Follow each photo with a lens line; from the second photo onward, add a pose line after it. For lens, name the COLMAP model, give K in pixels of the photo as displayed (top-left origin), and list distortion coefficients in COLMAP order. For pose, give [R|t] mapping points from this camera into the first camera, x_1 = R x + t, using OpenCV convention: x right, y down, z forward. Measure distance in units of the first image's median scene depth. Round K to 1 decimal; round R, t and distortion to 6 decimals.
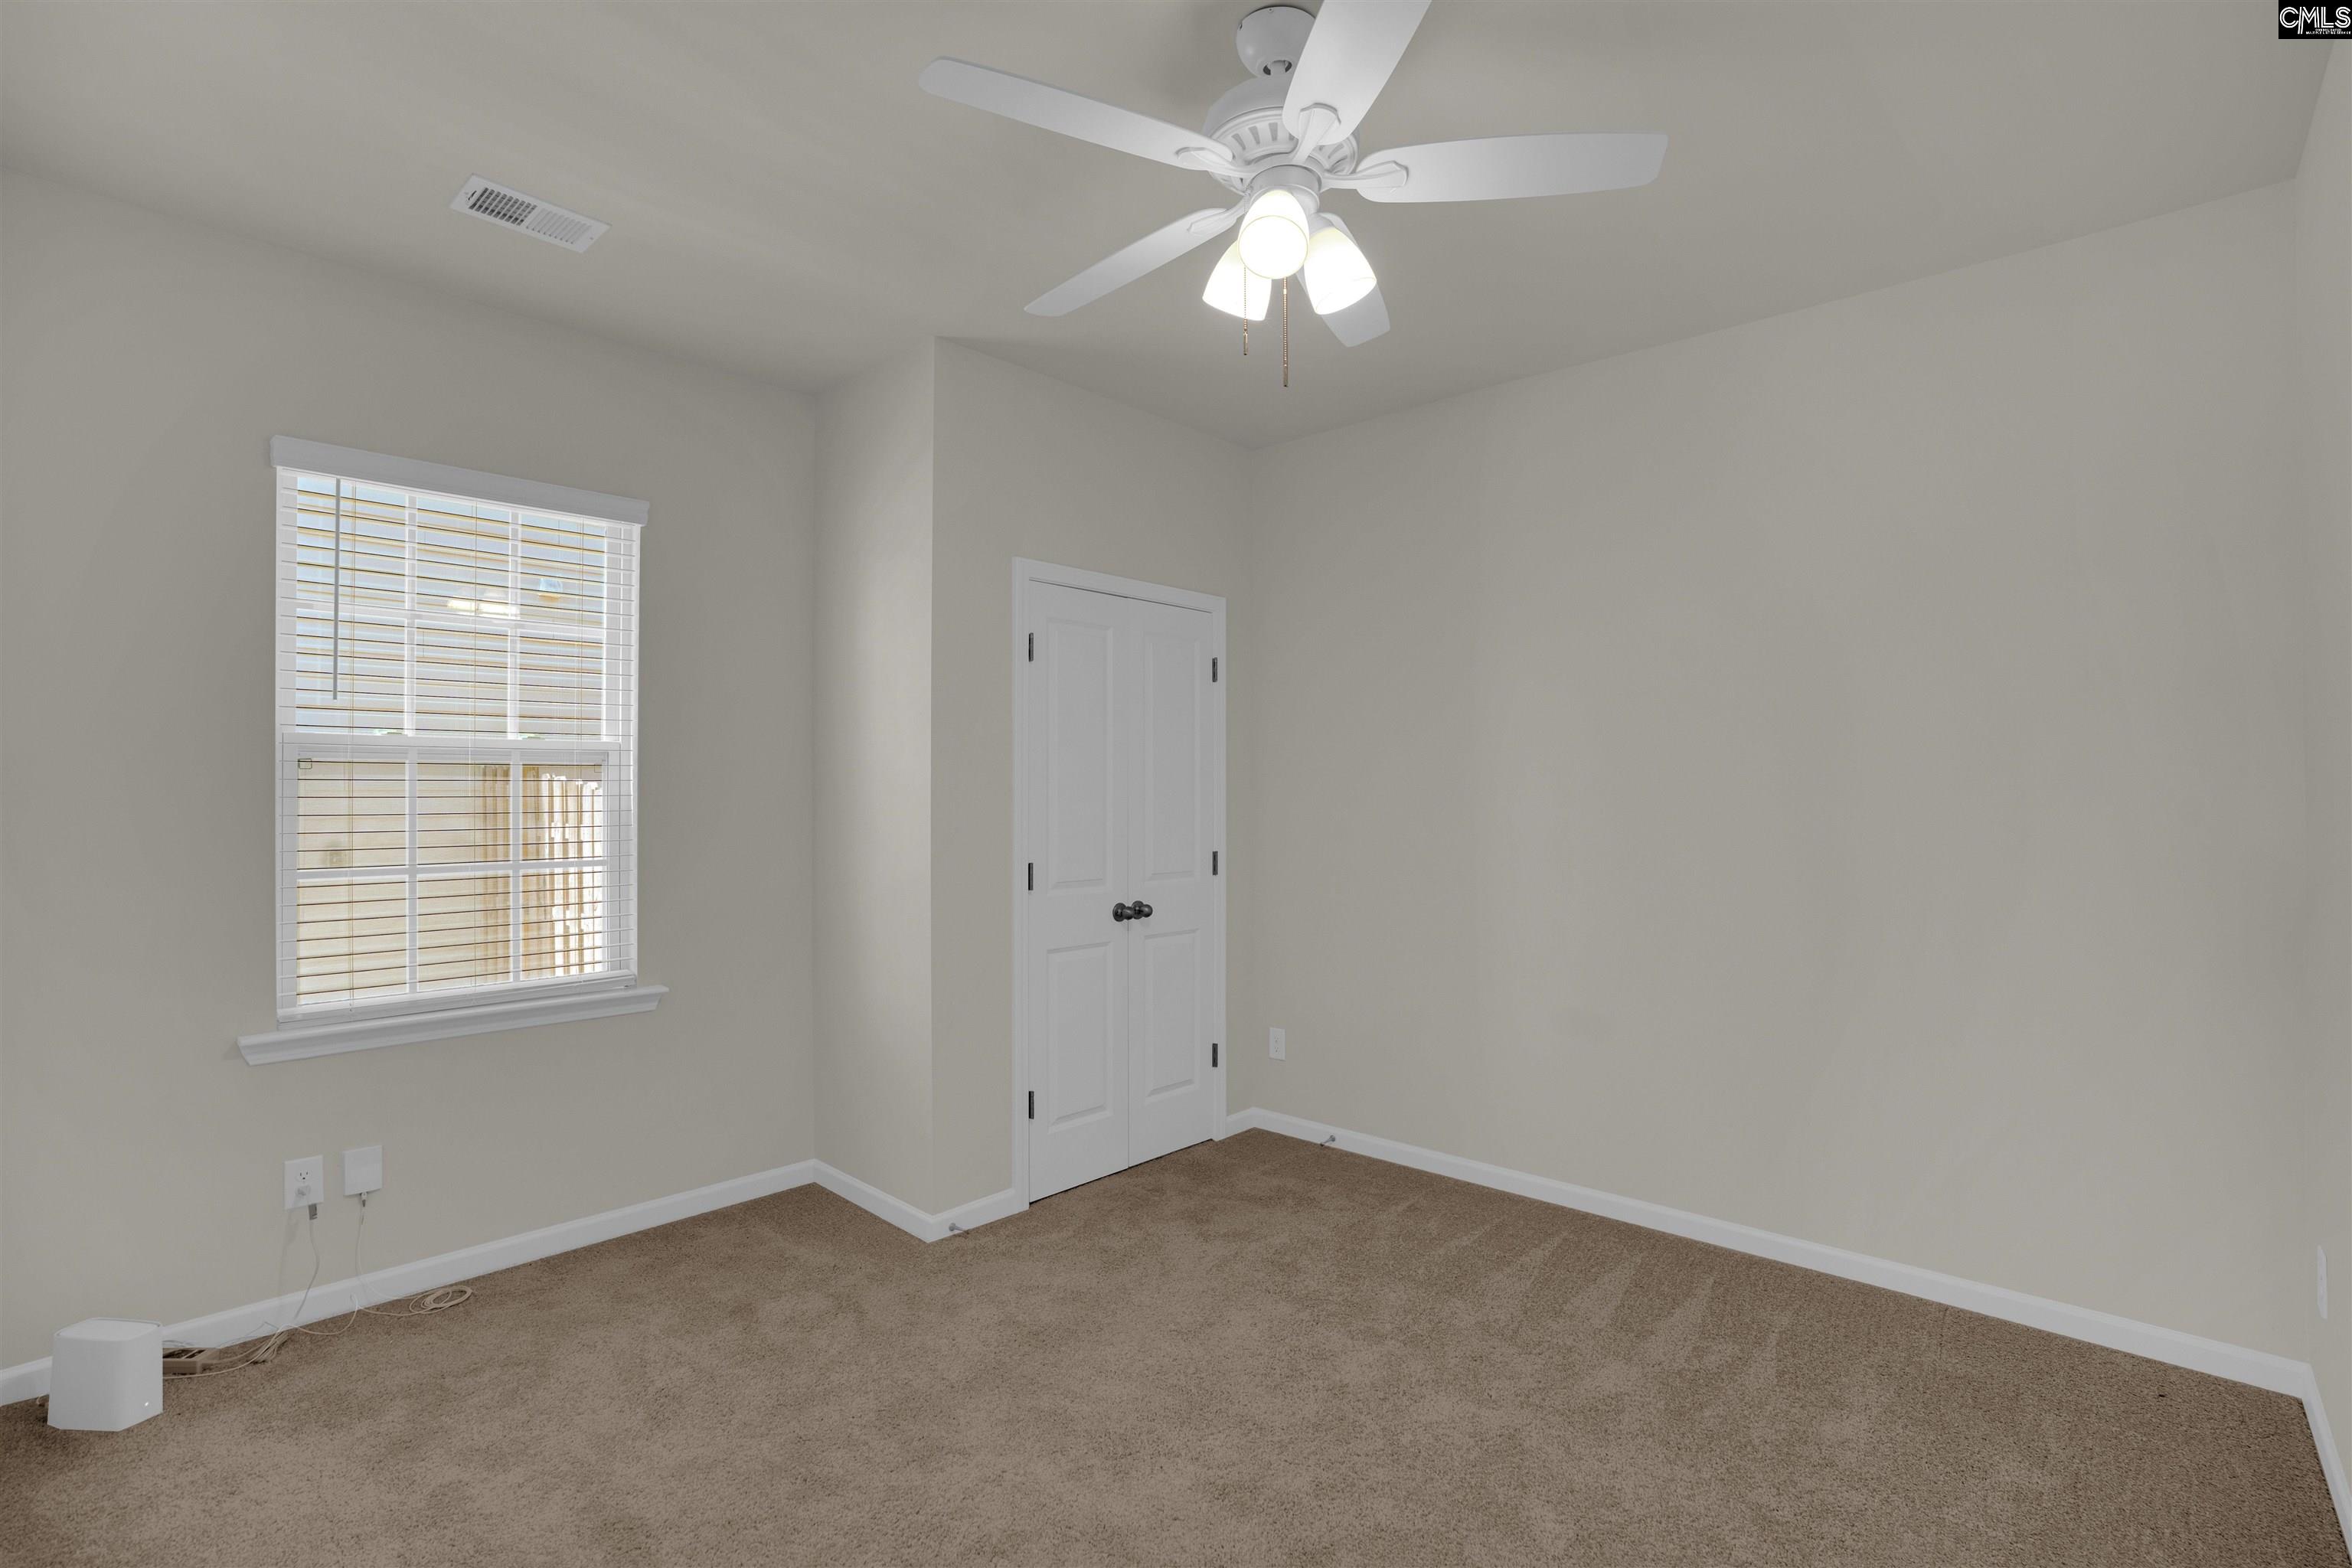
lens RADIAL K [[1089.8, 0, 1176.0], [0, 1089.8, 784.0], [0, 0, 1]] dist [-0.068399, 0.024873]
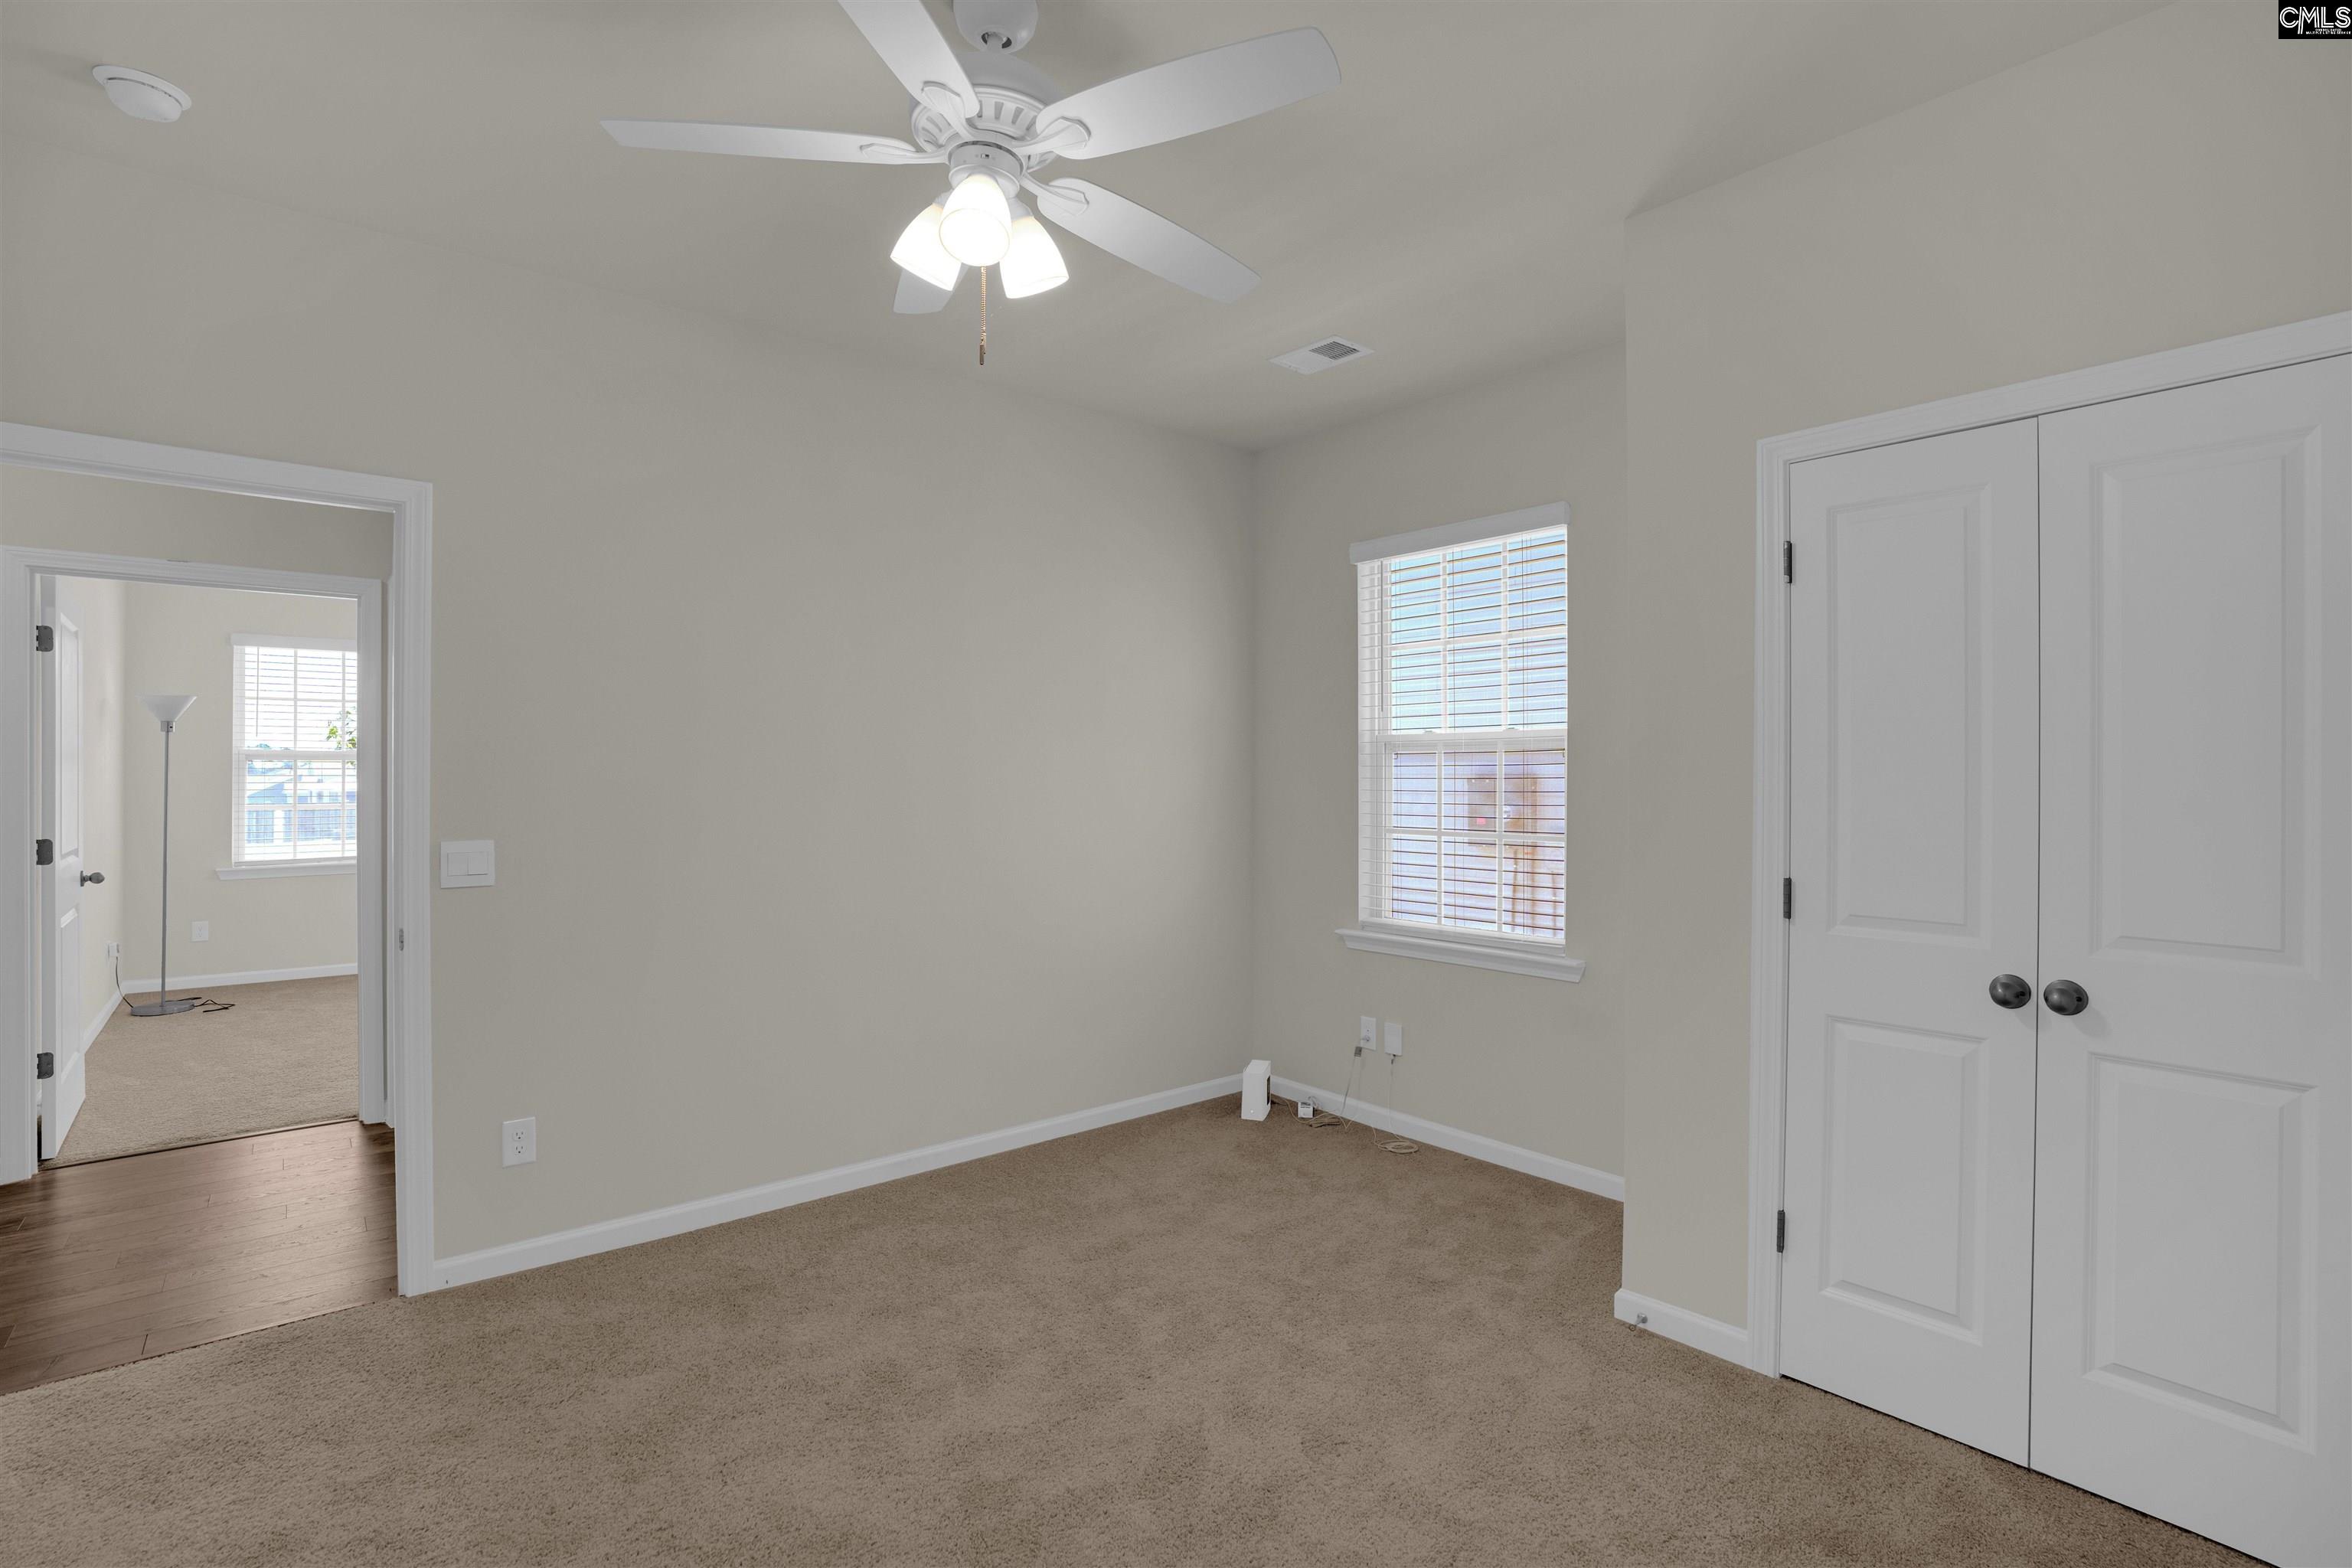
lens RADIAL K [[1101.7, 0, 1186.0], [0, 1101.7, 770.6], [0, 0, 1]] dist [-0.060112, 0.025063]
pose [[-0.124843, -0.000185, -0.992177, 0.709912], [0.018403, 0.999828, -0.002502, -0.000491], [0.992006, -0.018572, -0.124818, 0.863811]]
